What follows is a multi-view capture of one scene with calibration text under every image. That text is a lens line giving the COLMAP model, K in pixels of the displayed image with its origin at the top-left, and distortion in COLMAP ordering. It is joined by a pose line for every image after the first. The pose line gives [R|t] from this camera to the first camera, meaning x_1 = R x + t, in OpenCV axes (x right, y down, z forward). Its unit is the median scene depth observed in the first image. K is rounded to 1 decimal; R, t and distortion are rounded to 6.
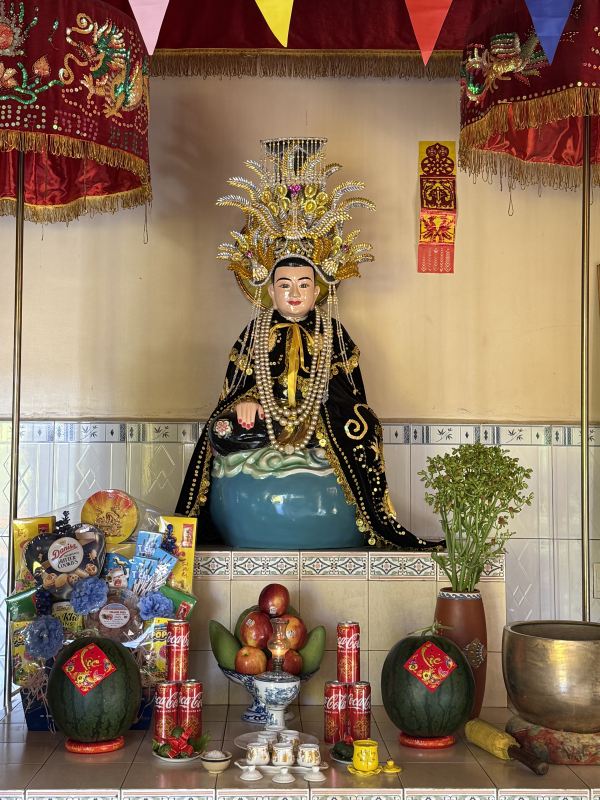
lens RADIAL K [[1086.8, 0, 297.5], [0, 1086.8, 405.4], [0, 0, 1]] dist [0.146823, 0.000000]
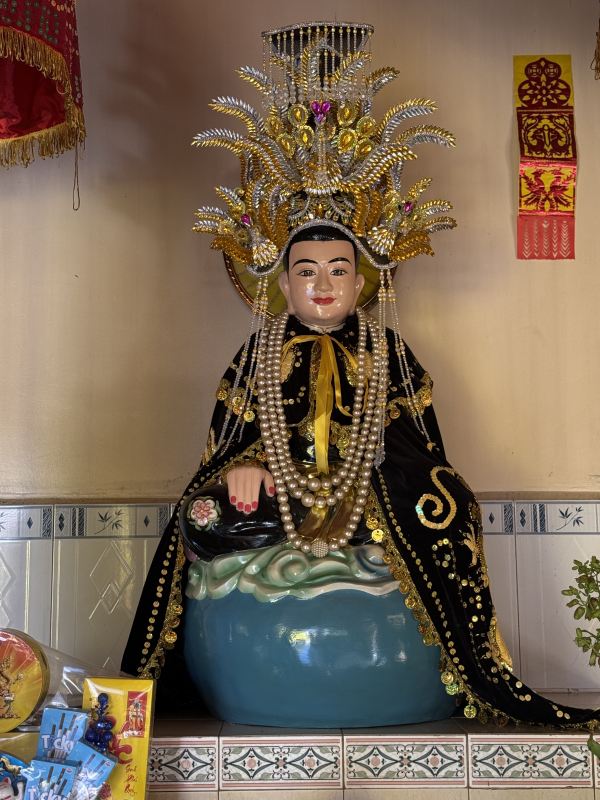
lens RADIAL K [[1327.6, 0, 303.1], [0, 1327.6, 402.6], [0, 0, 1]] dist [0.159355, 0.000000]
pose [[0.999790, -0.016855, -0.011675, -0.006437], [0.016124, 0.998061, -0.060112, 0.005652], [0.012665, 0.059911, 0.998123, 0.280224]]
